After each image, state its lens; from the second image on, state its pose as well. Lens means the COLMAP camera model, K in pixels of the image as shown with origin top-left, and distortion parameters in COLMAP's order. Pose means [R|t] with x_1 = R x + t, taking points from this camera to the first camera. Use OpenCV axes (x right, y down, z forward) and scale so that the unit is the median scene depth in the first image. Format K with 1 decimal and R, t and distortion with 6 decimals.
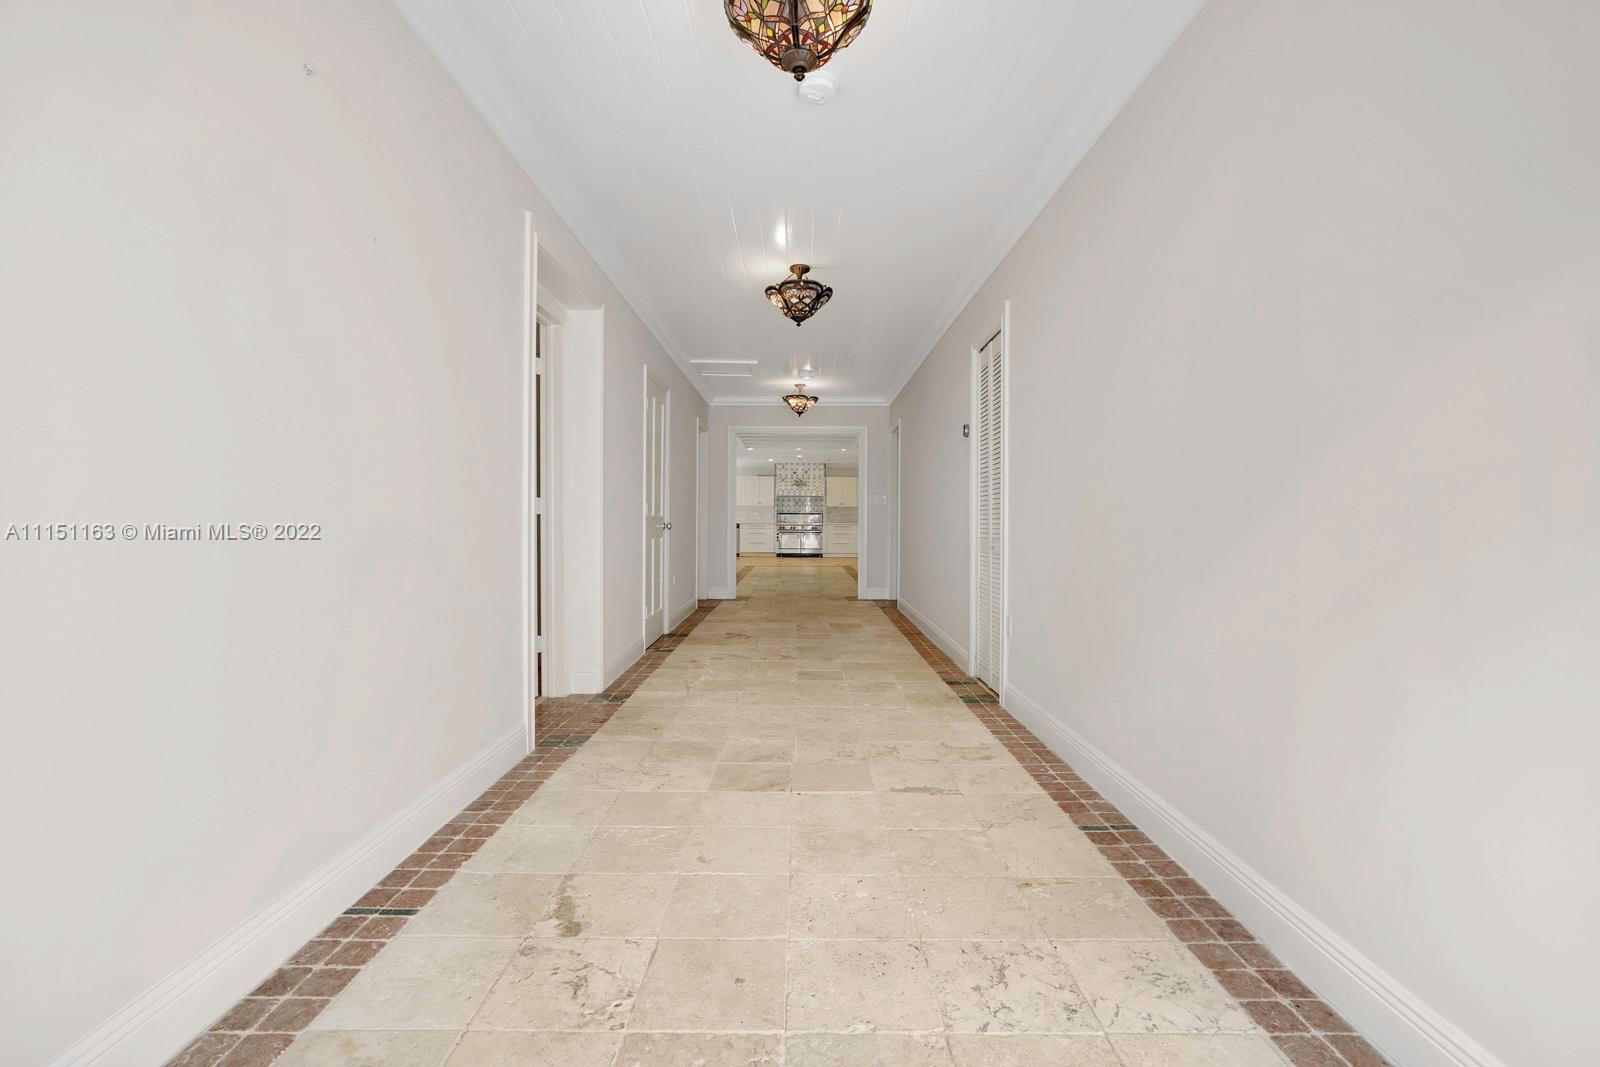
lens RADIAL K [[1154.5, 0, 800.2], [0, 1154.5, 529.8], [0, 0, 1]] dist [0.008378, -0.003025]
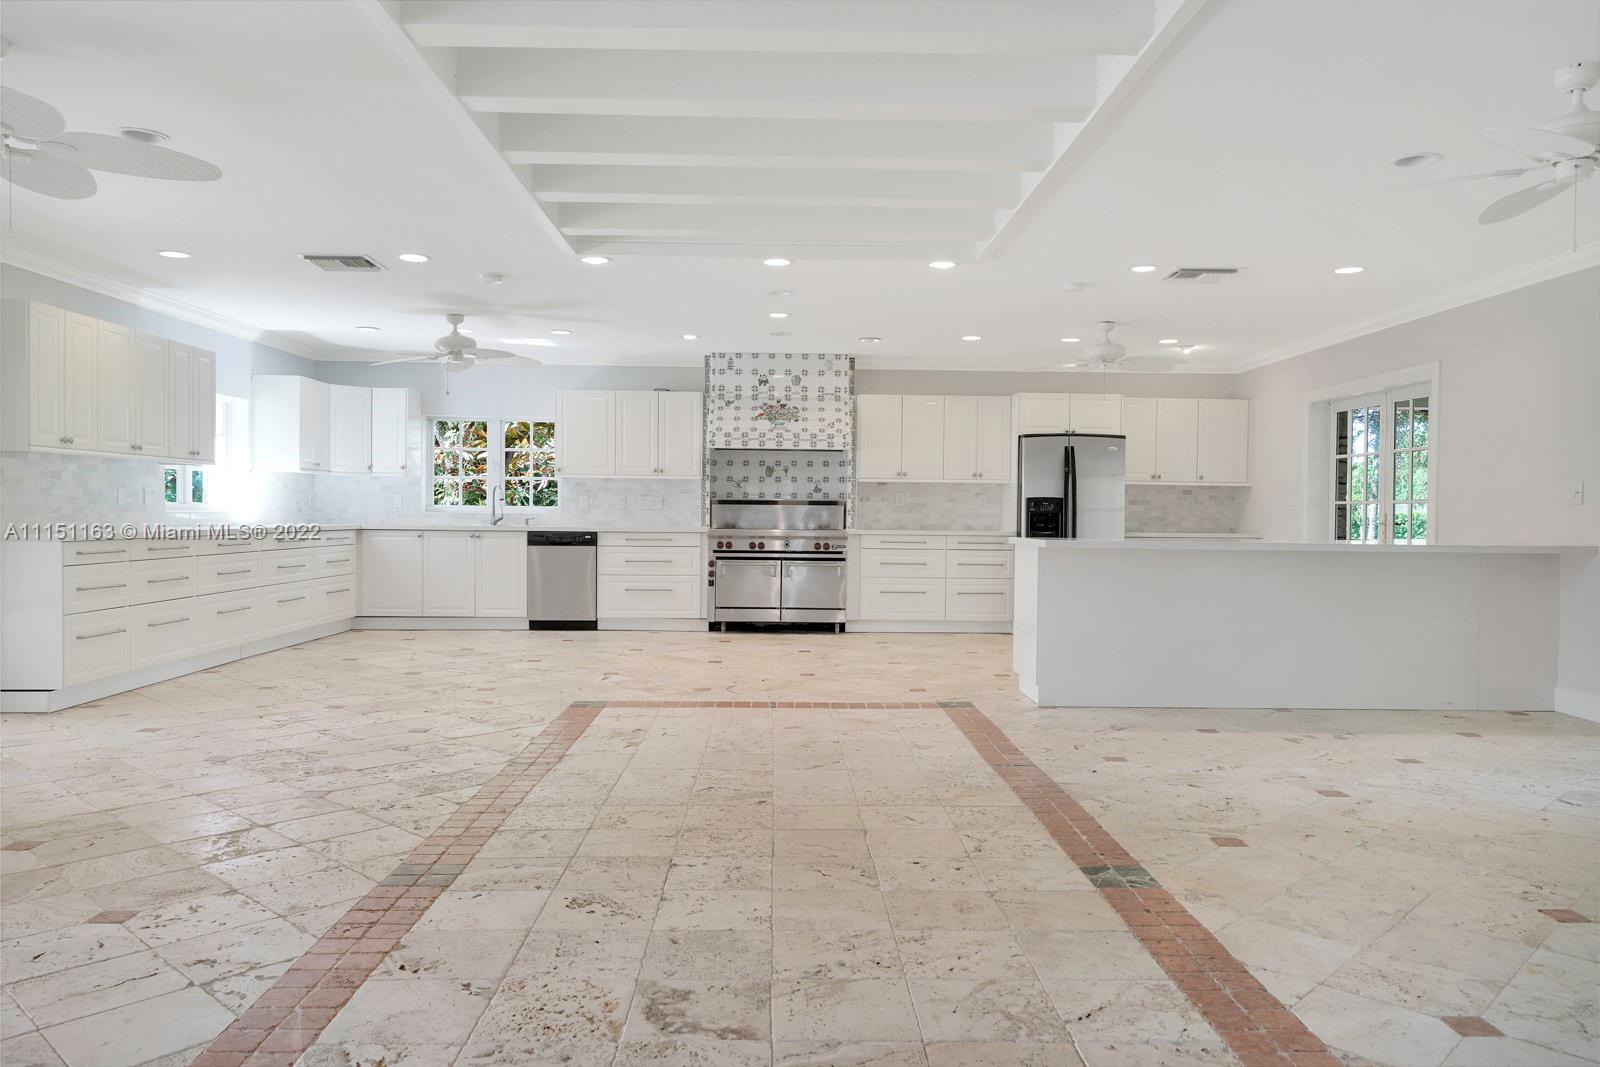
lens RADIAL K [[1154.5, 0, 797.8], [0, 1154.5, 531.1], [0, 0, 1]] dist [0.008378, -0.003025]
pose [[0.999641, -0.000444, 0.026775, -0.003724], [0.000577, 0.999988, -0.004960, -0.003845], [-0.026772, 0.004973, 0.999629, 0.661680]]
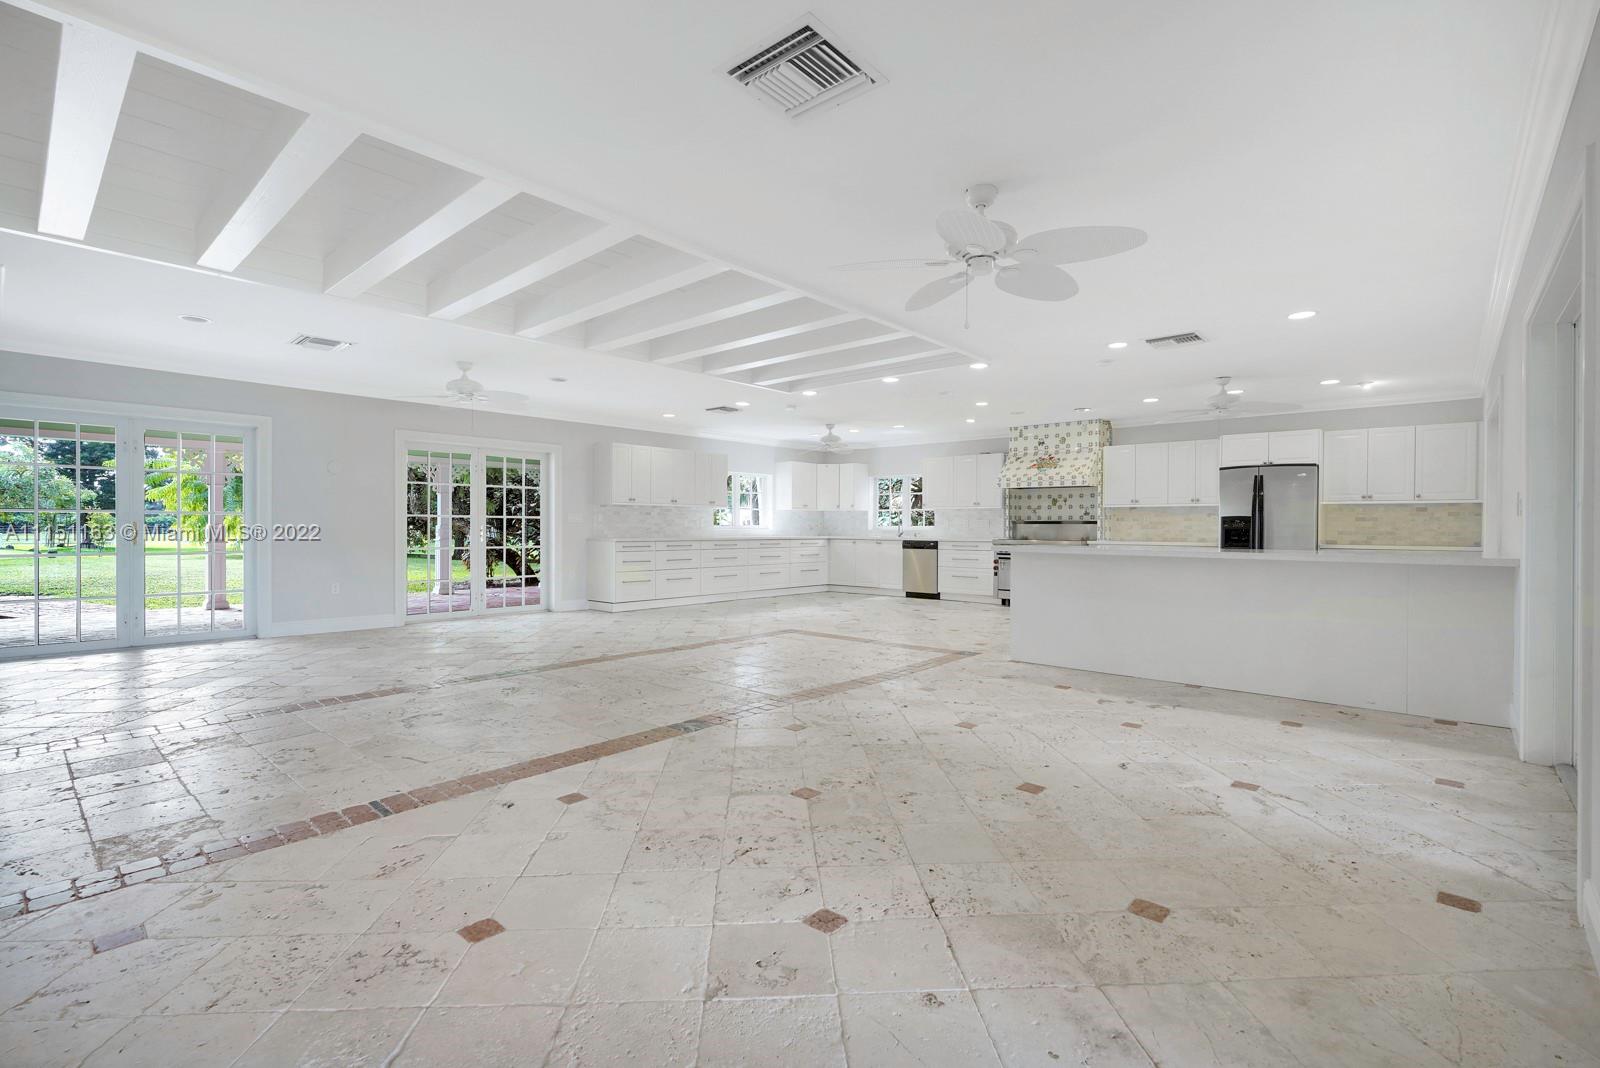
lens RADIAL K [[719.9, 0, 801.1], [0, 719.9, 535.2], [0, 0, 1]] dist [-0.004489, -0.000190]
pose [[0.749789, 0.001726, -0.661675, 0.128076], [-0.012304, 0.999860, -0.011334, -0.003361], [0.661563, 0.016639, 0.749705, 0.689778]]
